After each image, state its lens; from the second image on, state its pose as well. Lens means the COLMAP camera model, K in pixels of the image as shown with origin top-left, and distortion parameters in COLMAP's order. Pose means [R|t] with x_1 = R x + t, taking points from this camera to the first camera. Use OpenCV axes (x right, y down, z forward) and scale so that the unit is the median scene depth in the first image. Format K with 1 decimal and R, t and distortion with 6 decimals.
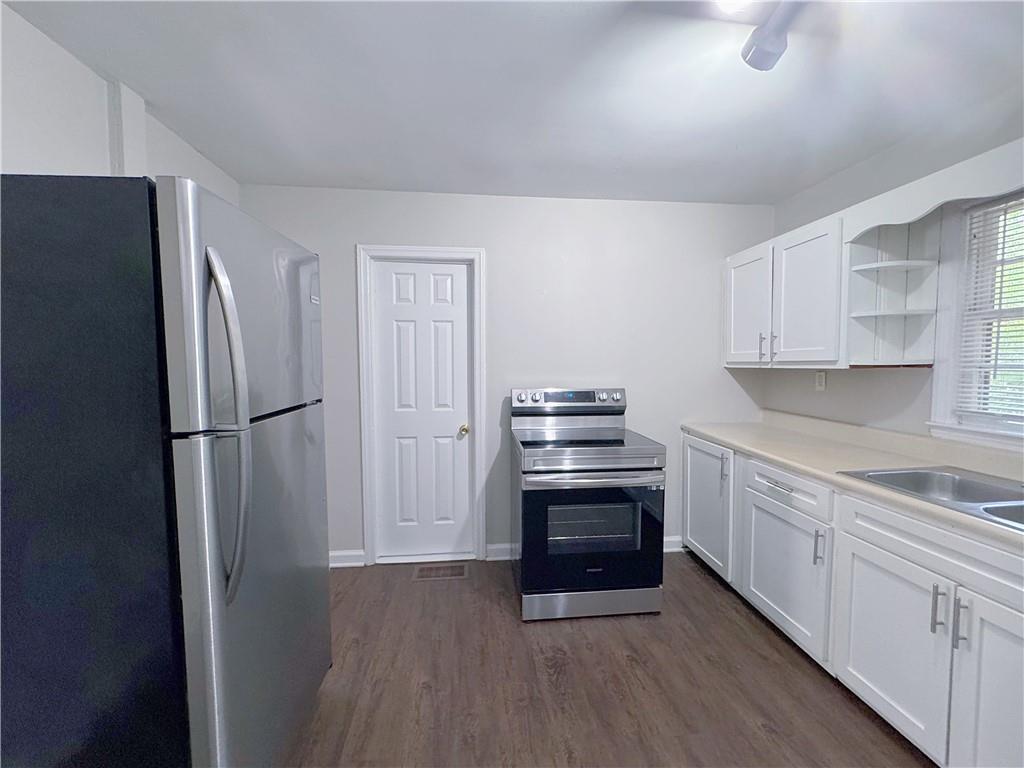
lens RADIAL K [[405.9, 0, 513.0], [0, 405.9, 384.0], [0, 0, 1]] dist [-0.002430, -0.000083]
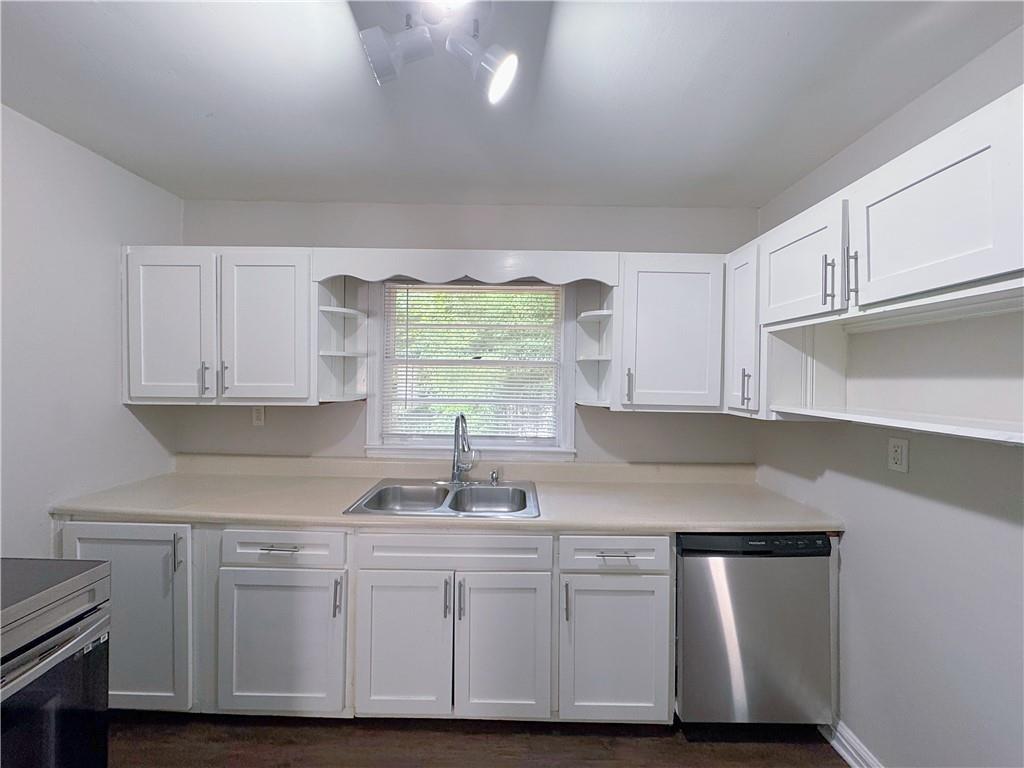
lens RADIAL K [[405.9, 0, 512.5], [0, 405.9, 382.1], [0, 0, 1]] dist [-0.002430, -0.000083]
pose [[0.106507, -0.006920, 0.994288, -0.125405], [0.041287, 0.999144, 0.002531, -0.075059], [-0.993454, 0.040782, 0.106702, 0.385856]]
